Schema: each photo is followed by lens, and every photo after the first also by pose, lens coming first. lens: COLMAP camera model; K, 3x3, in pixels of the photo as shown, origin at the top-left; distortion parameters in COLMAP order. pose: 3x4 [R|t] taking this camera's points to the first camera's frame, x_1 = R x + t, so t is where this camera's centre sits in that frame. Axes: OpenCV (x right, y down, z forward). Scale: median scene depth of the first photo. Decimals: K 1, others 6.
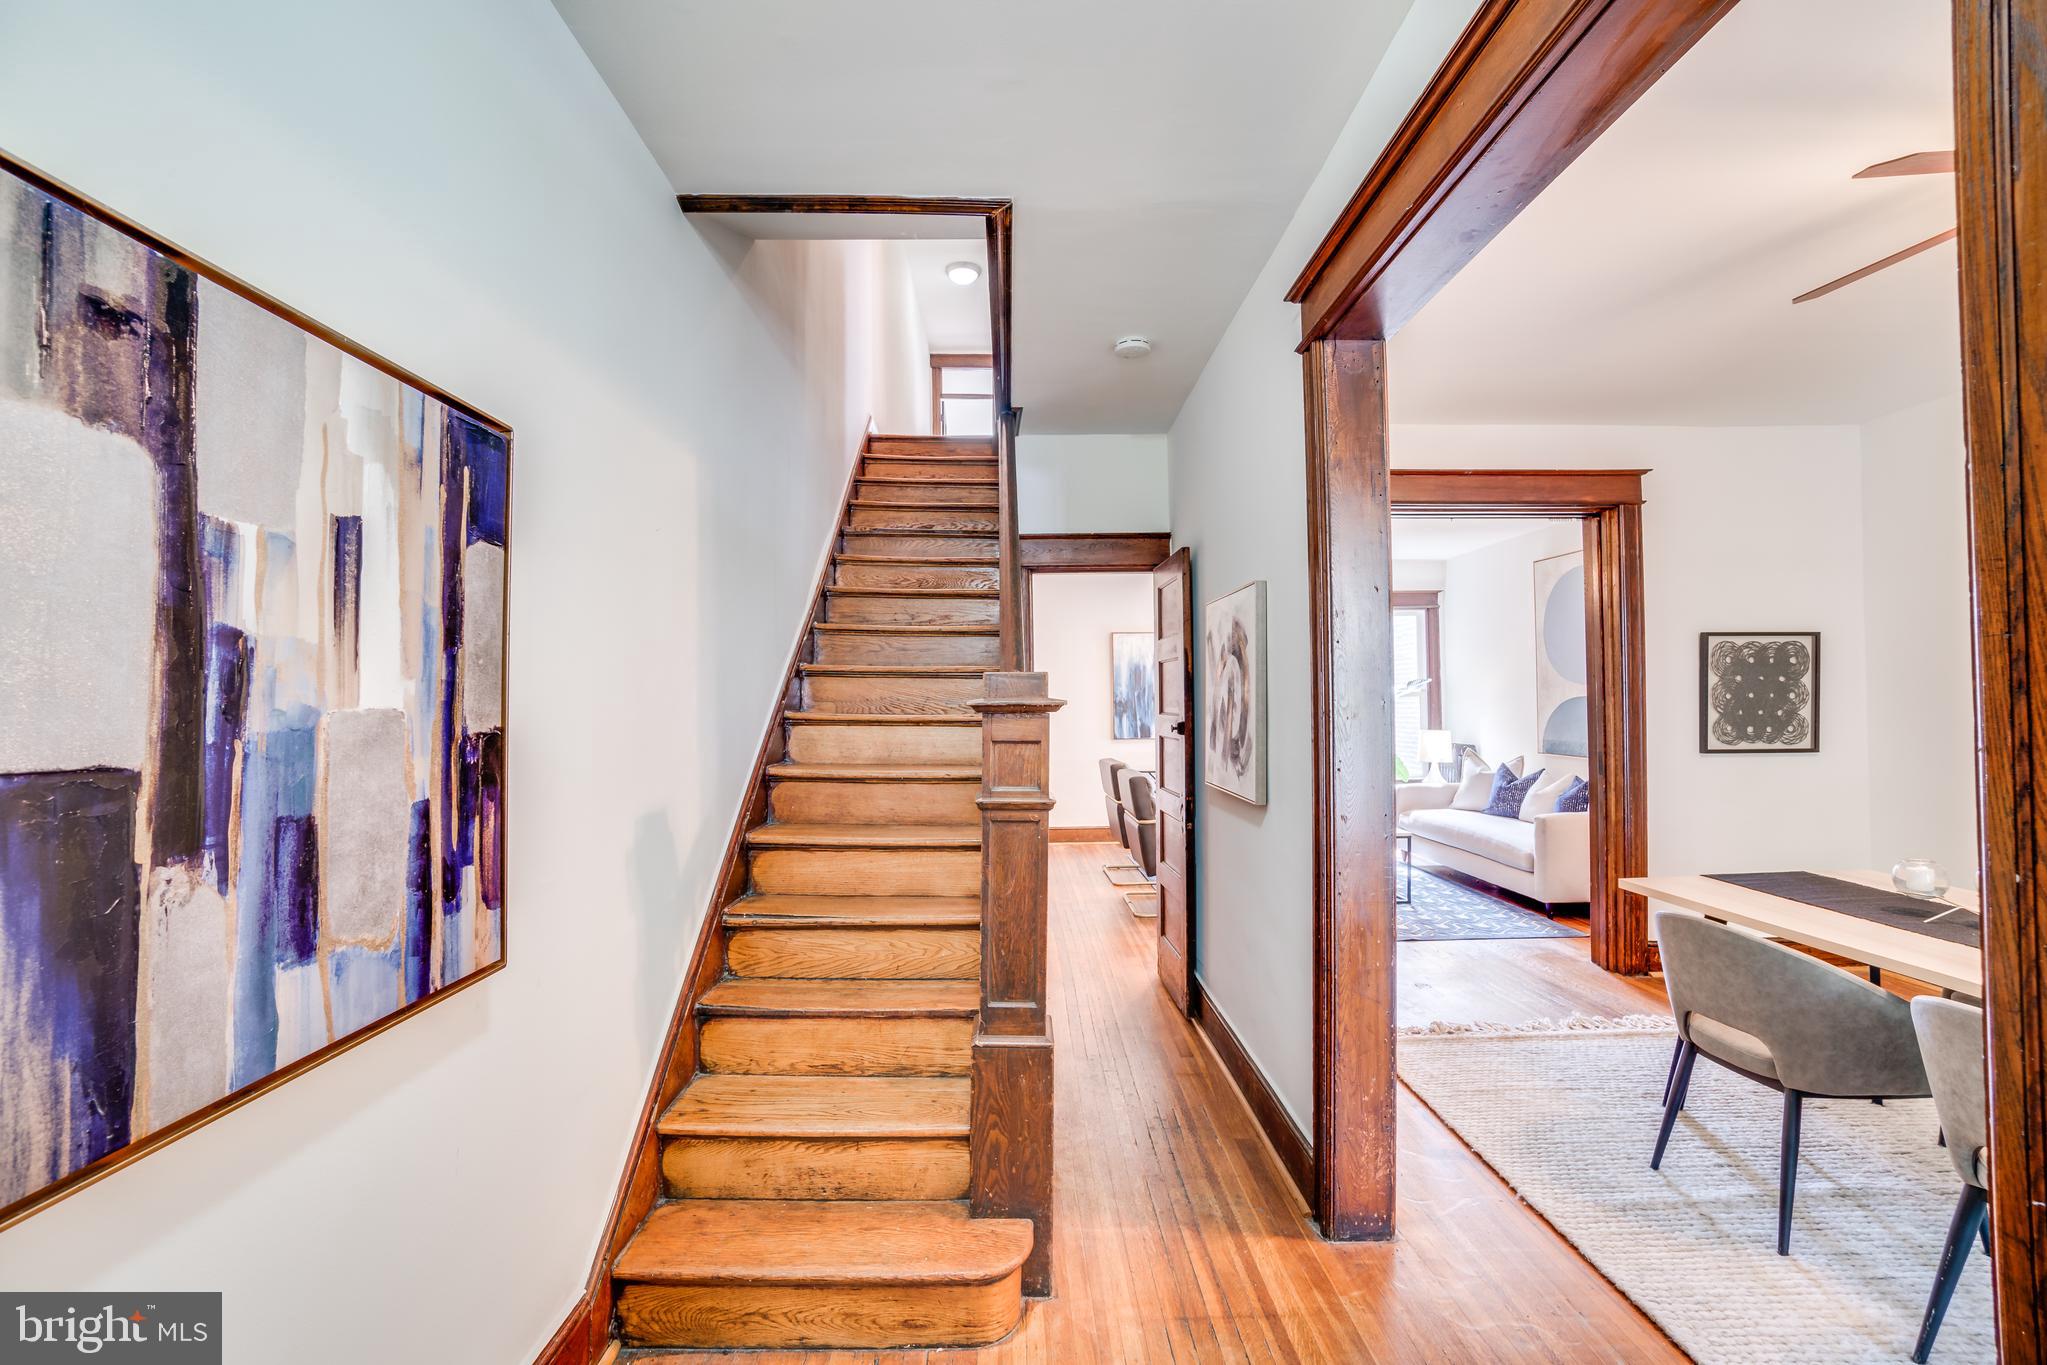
lens RADIAL K [[896.6, 0, 1005.6], [0, 896.6, 681.7], [0, 0, 1]] dist [-0.063469, 0.021800]
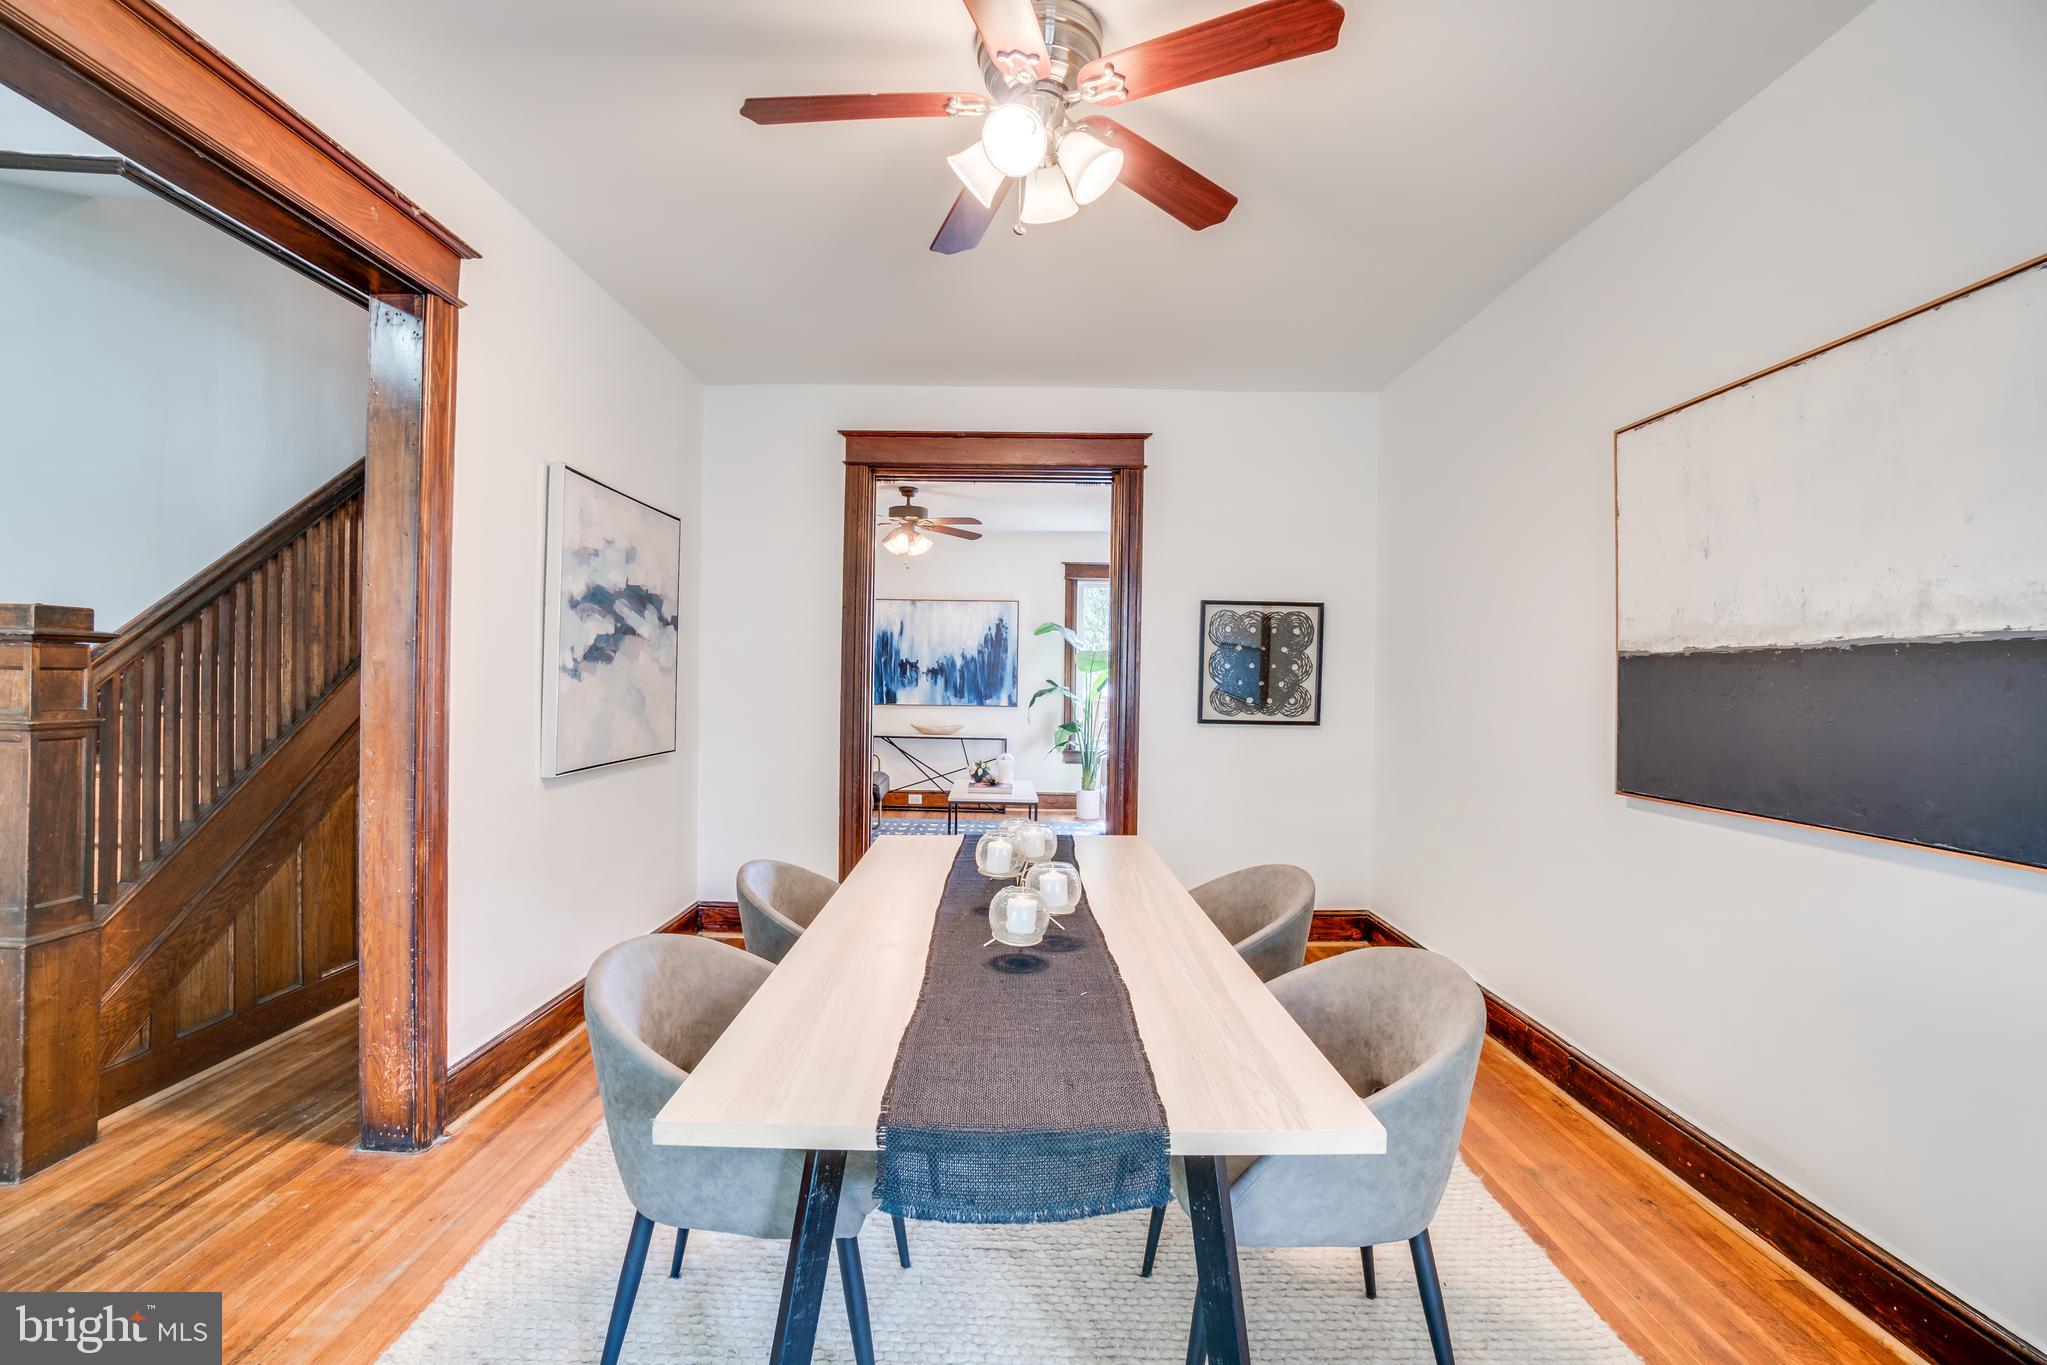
lens RADIAL K [[896.6, 0, 1005.6], [0, 896.6, 681.7], [0, 0, 1]] dist [-0.063469, 0.021800]
pose [[0.999699, 0.024270, -0.003637, 0.588486], [-0.024158, 0.999308, 0.028299, 0.011952], [0.004321, -0.028203, 0.999593, -0.016436]]
